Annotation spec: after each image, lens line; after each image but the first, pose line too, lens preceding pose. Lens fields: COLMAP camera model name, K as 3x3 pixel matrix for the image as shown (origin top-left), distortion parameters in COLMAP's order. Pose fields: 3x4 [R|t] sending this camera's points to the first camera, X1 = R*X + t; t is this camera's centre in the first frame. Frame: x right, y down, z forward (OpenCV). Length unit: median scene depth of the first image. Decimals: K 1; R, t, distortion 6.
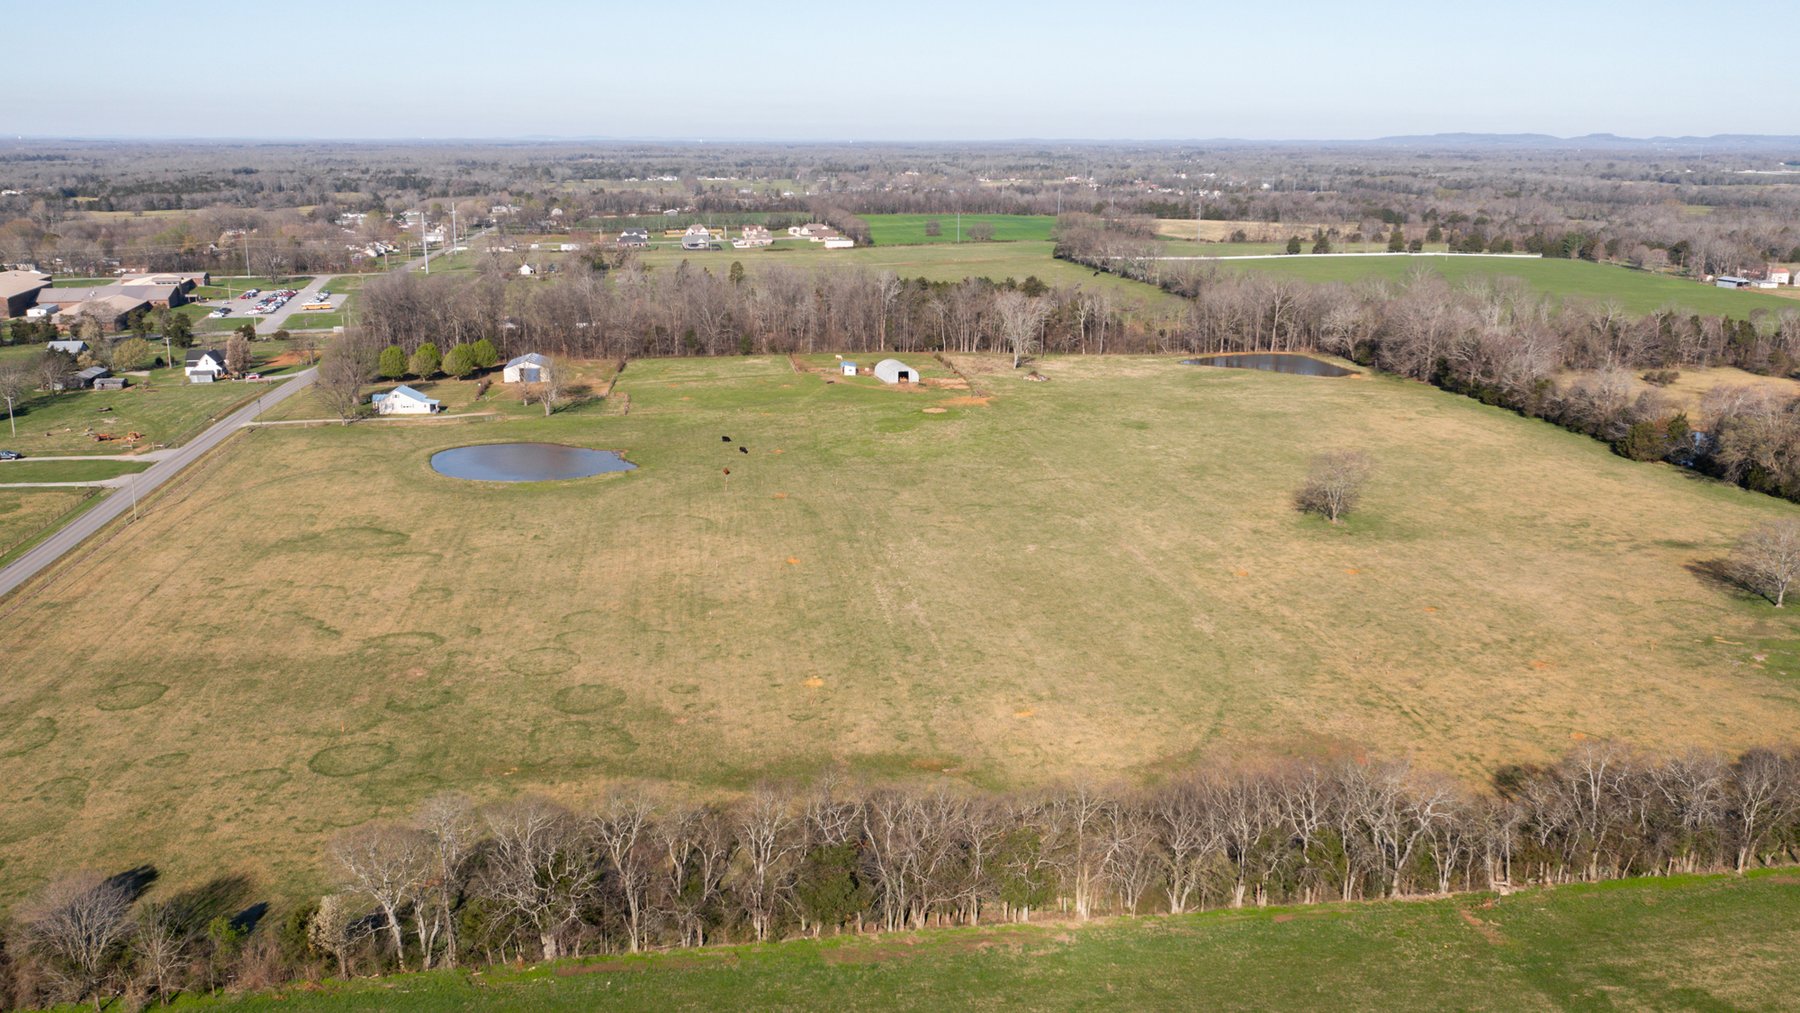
lens RADIAL K [[1490.6, 0, 897.6], [0, 1490.6, 496.8], [0, 0, 1]] dist [-0.011511, 0.004203]
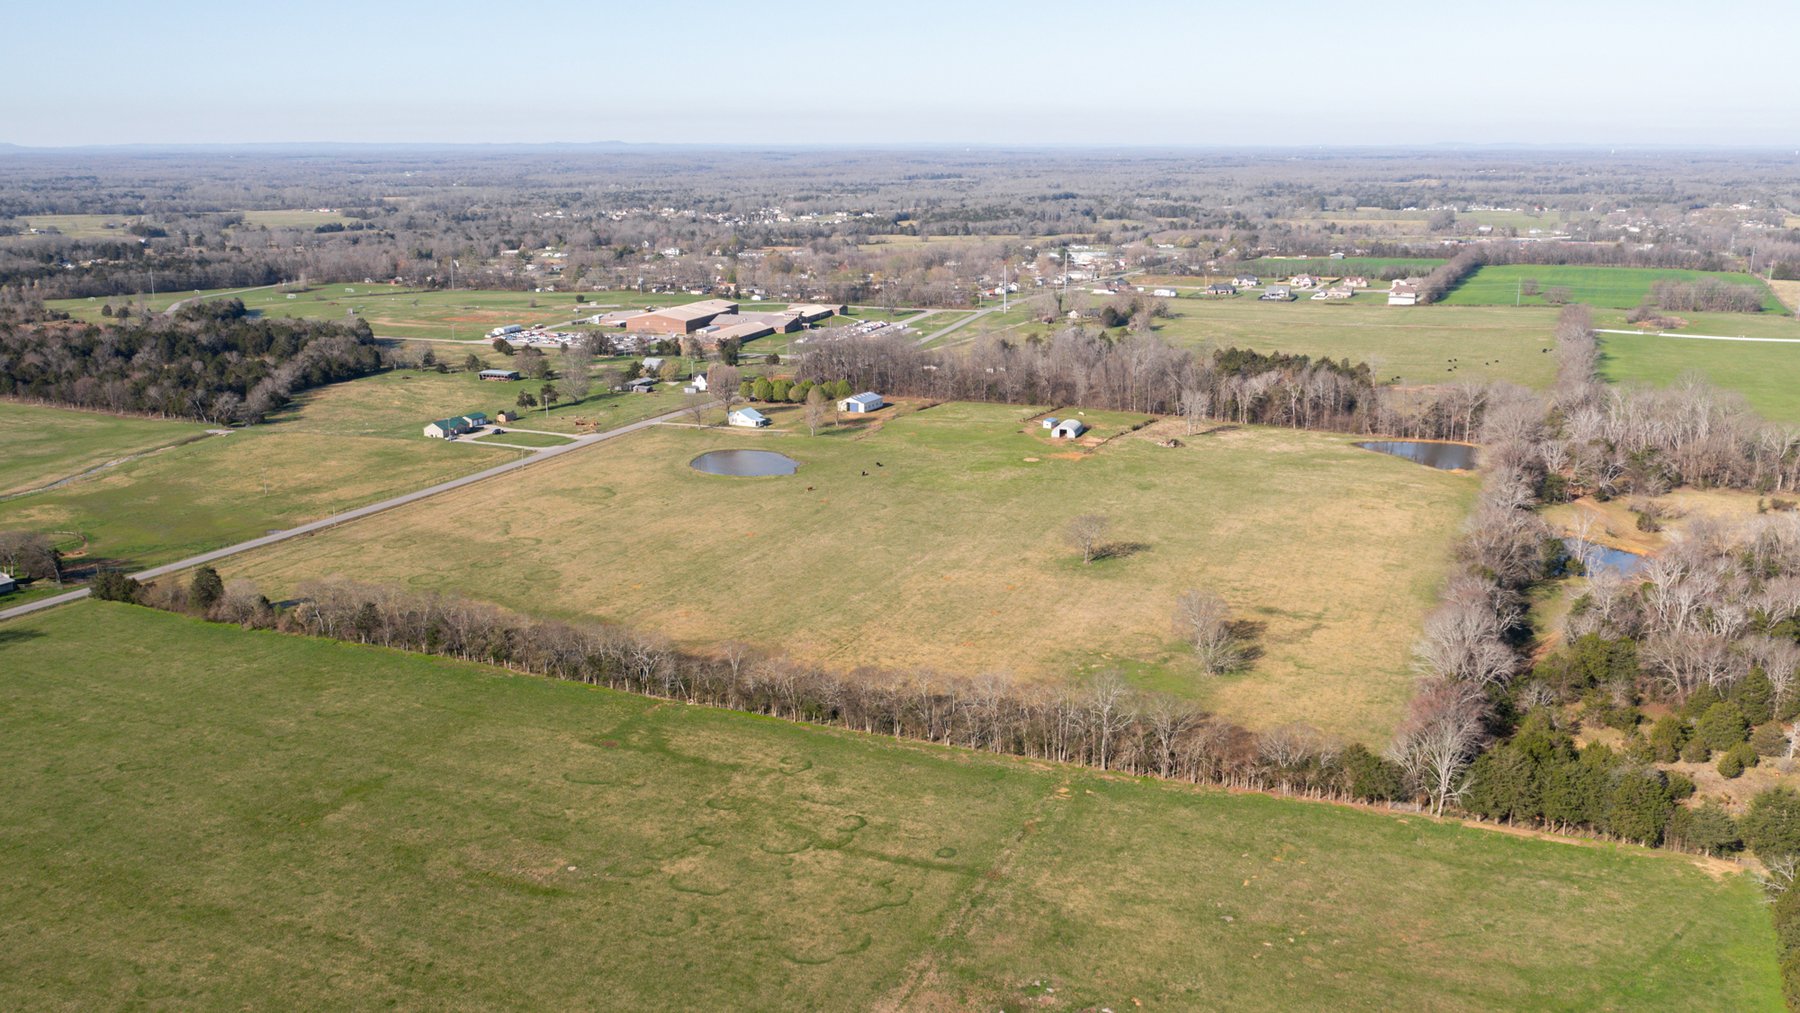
lens RADIAL K [[1491.1, 0, 897.7], [0, 1491.1, 506.4], [0, 0, 1]] dist [-0.018337, 0.008000]
pose [[0.836153, 0.125008, -0.534061, 0.509119], [-0.123651, 0.991578, 0.038506, -0.039567], [0.534377, 0.033840, 0.844569, -0.193092]]
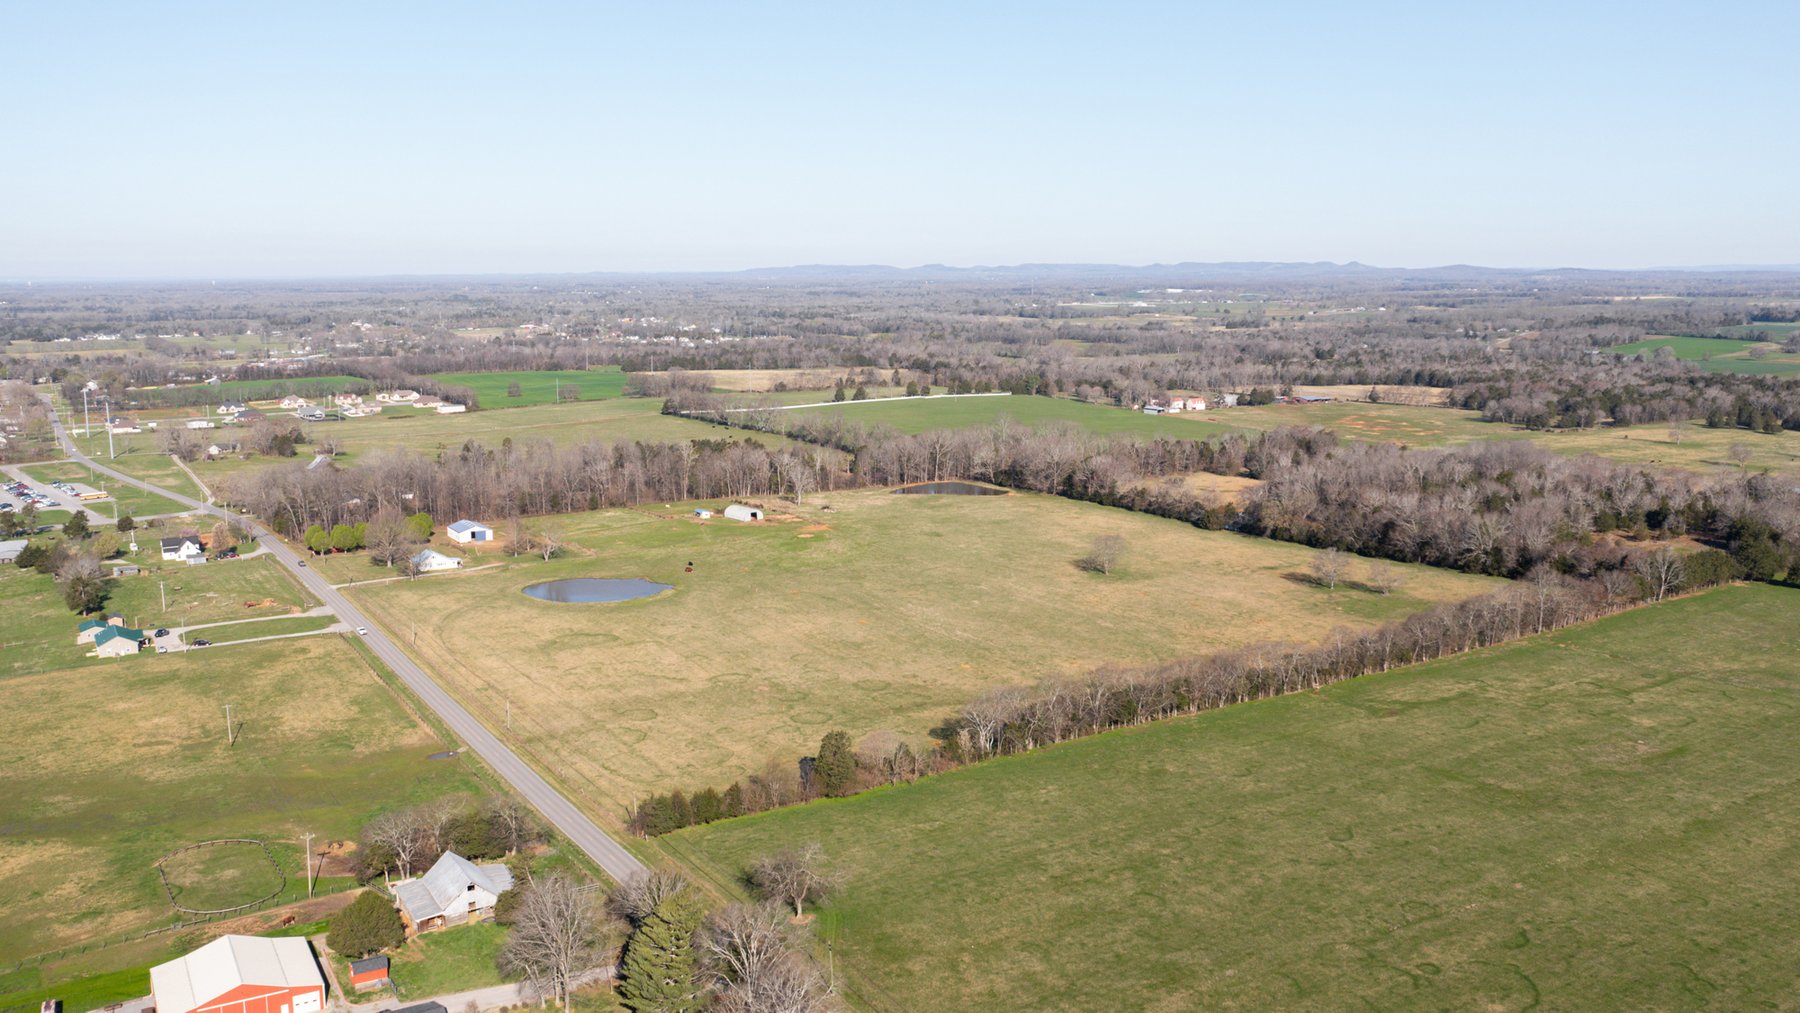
lens RADIAL K [[1483.7, 0, 900.0], [0, 1483.7, 506.5], [0, 0, 1]] dist [-0.009277, 0.001844]
pose [[0.915948, -0.073356, 0.394535, -0.362449], [0.104008, 0.992951, -0.056846, 0.006345], [-0.387583, 0.093103, 0.917121, -0.323316]]
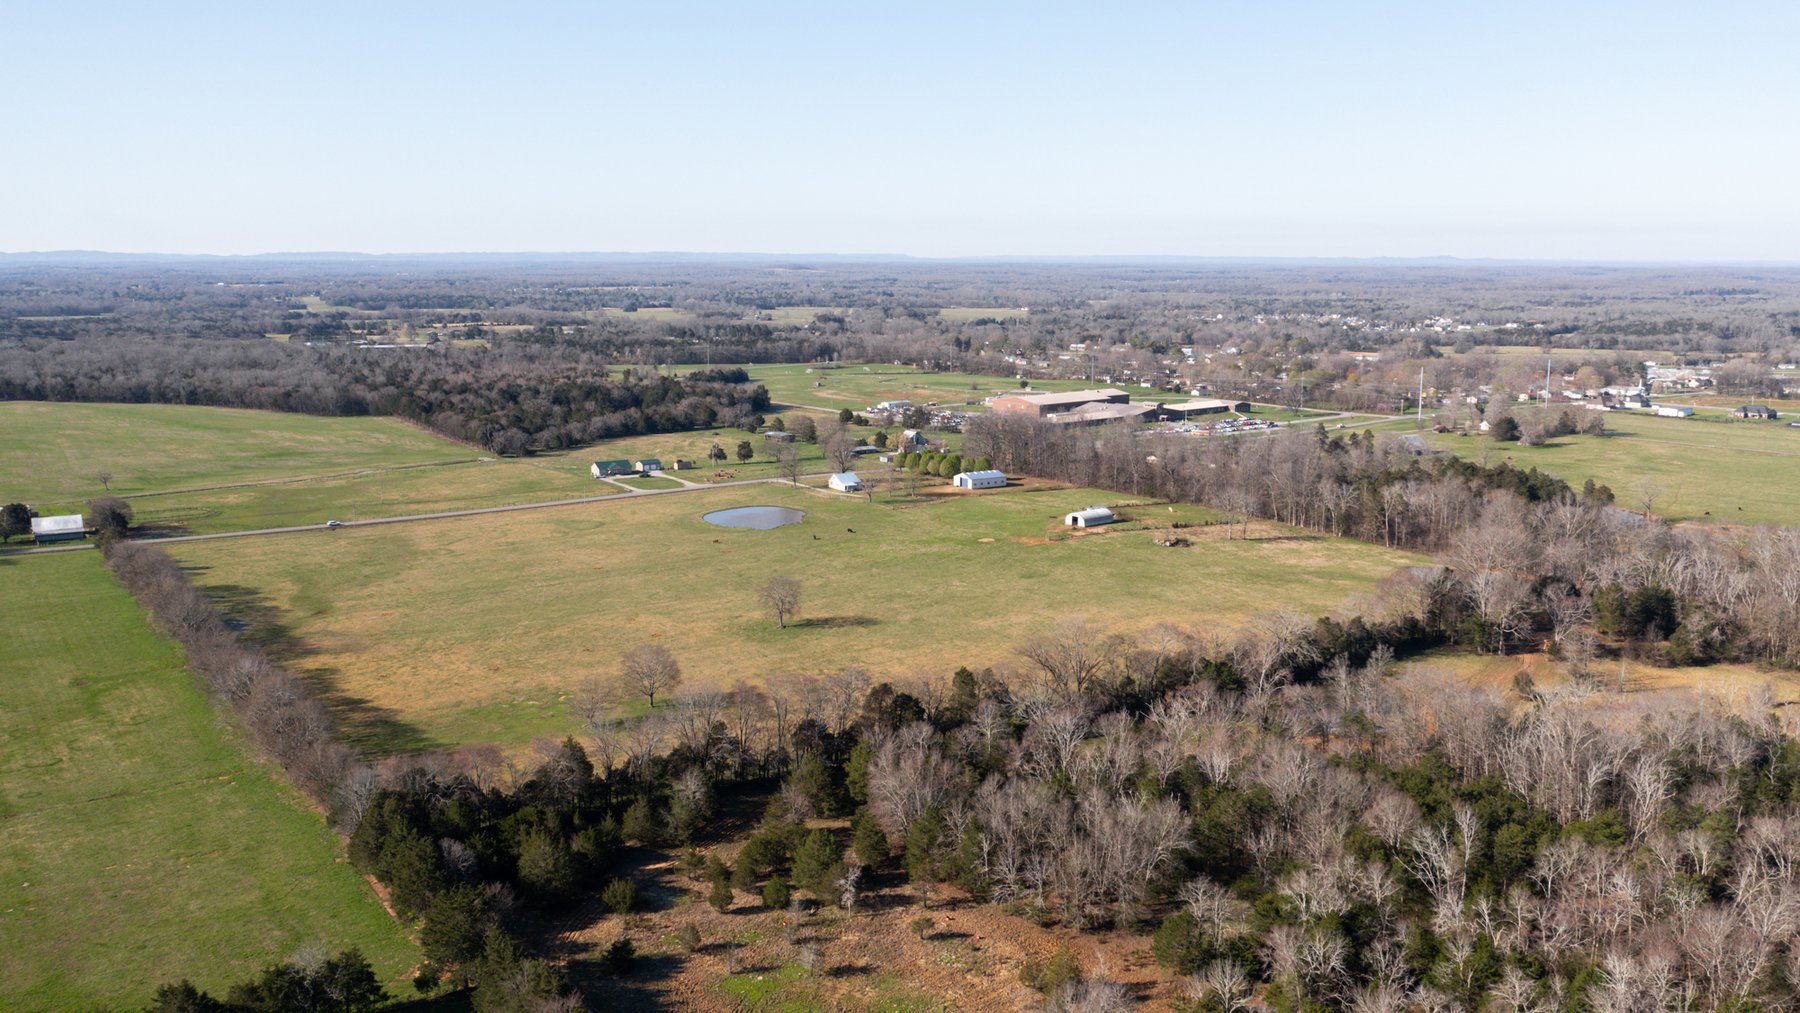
lens RADIAL K [[1490.6, 0, 897.6], [0, 1490.6, 496.8], [0, 0, 1]] dist [-0.011511, 0.004203]
pose [[0.434647, 0.140058, -0.889644, 0.873302], [-0.211440, 0.976092, 0.050365, -0.109583], [0.875428, 0.166215, 0.453870, 0.246028]]
